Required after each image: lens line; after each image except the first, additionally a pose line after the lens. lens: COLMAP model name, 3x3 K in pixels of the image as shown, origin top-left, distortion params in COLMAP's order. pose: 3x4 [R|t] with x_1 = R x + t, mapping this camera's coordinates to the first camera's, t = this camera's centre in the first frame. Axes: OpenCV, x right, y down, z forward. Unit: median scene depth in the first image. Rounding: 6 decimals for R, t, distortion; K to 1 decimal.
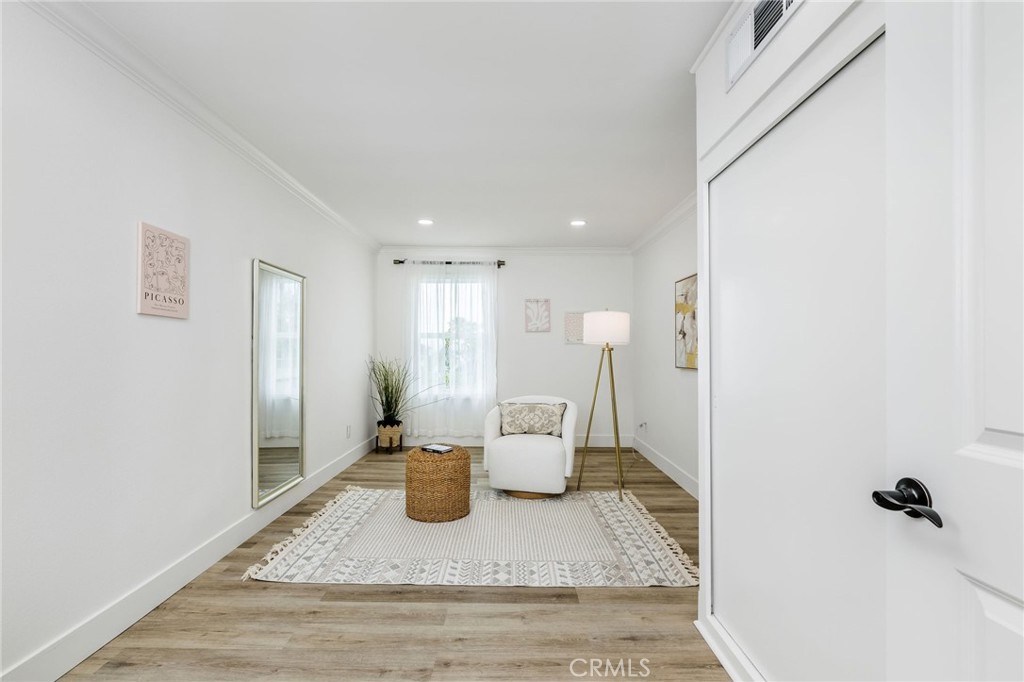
lens RADIAL K [[469.9, 0, 509.7], [0, 469.9, 344.4], [0, 0, 1]] dist [-0.000131, -0.000013]
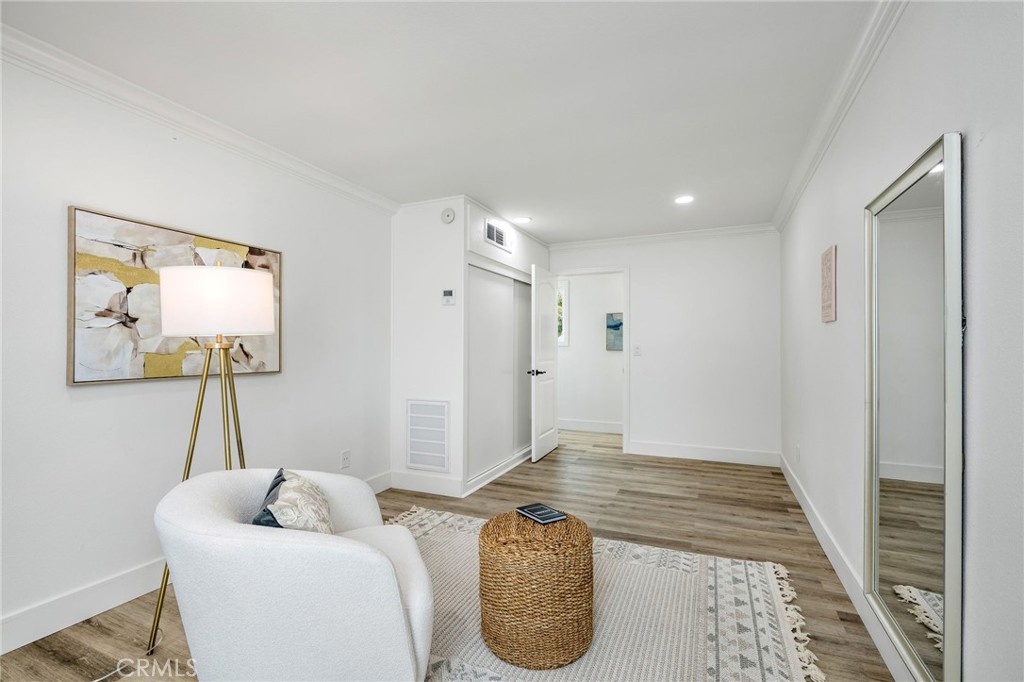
lens RADIAL K [[469.9, 0, 512.1], [0, 469.9, 344.8], [0, 0, 1]] dist [-0.000131, -0.000013]
pose [[-0.914537, -0.002685, 0.404494, -0.438452], [-0.010053, 0.999820, -0.016094, 0.026233], [-0.404378, -0.018785, -0.914399, 2.210881]]
